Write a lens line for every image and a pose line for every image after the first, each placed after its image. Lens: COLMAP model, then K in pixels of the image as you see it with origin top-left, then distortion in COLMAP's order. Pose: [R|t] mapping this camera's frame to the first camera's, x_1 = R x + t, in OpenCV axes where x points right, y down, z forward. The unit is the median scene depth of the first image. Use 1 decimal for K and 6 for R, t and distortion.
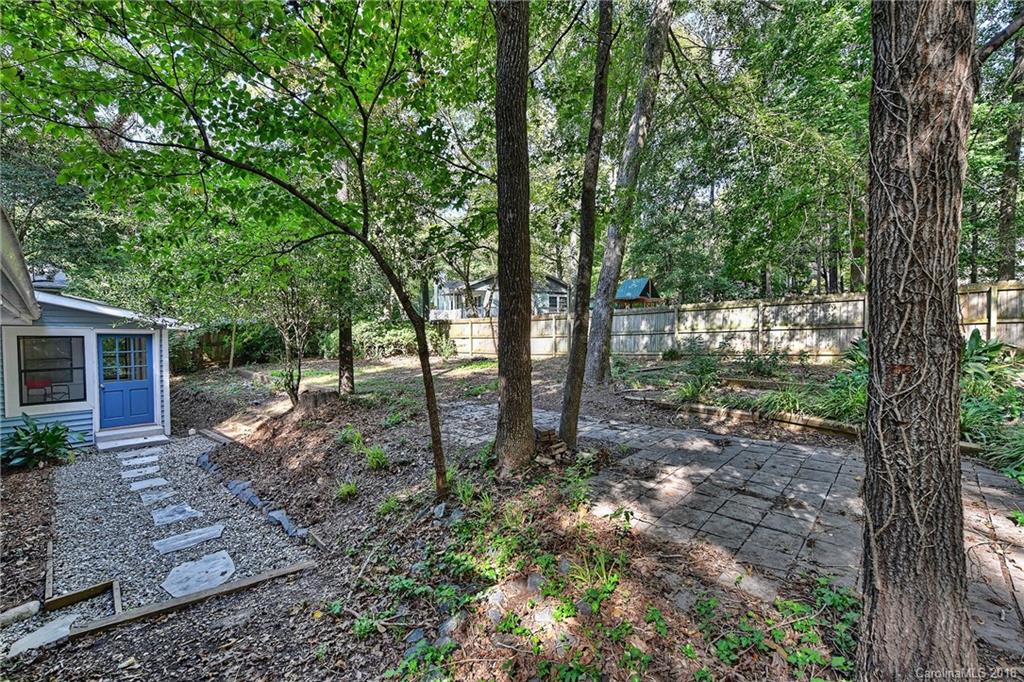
lens RADIAL K [[420.0, 0, 508.1], [0, 420.0, 339.3], [0, 0, 1]] dist [-0.003646, -0.001588]
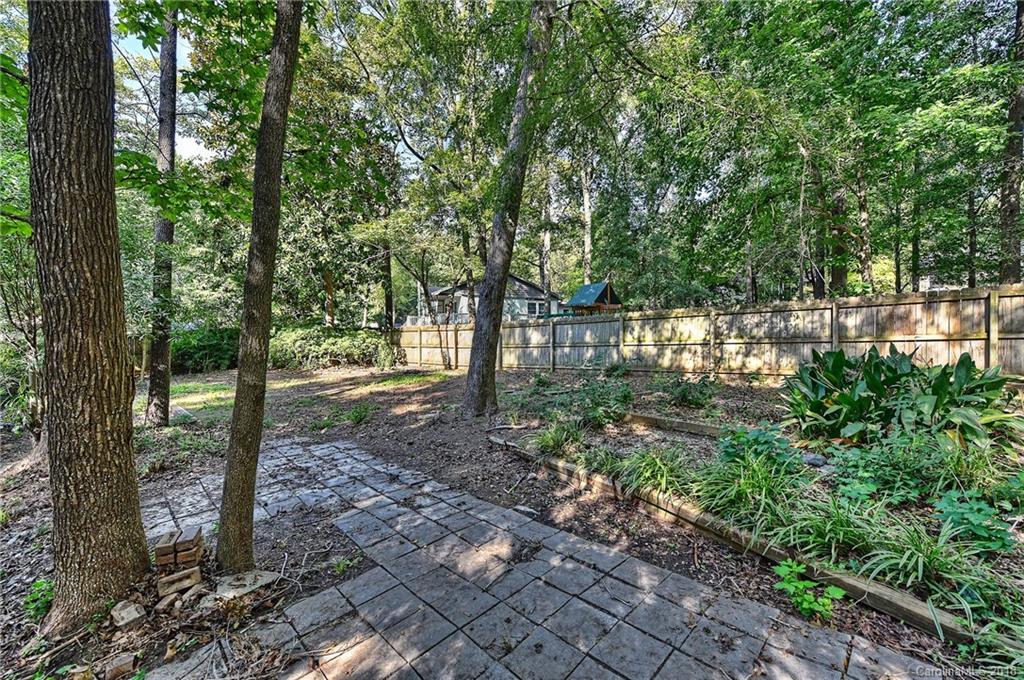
lens RADIAL K [[404.7, 0, 516.6], [0, 404.7, 337.0], [0, 0, 1]] dist [-0.001915, -0.000351]
pose [[0.999933, 0.004520, -0.010669, 0.220321], [-0.004691, 0.999860, -0.016061, -0.020096], [0.010595, 0.016110, 0.999814, 0.185737]]
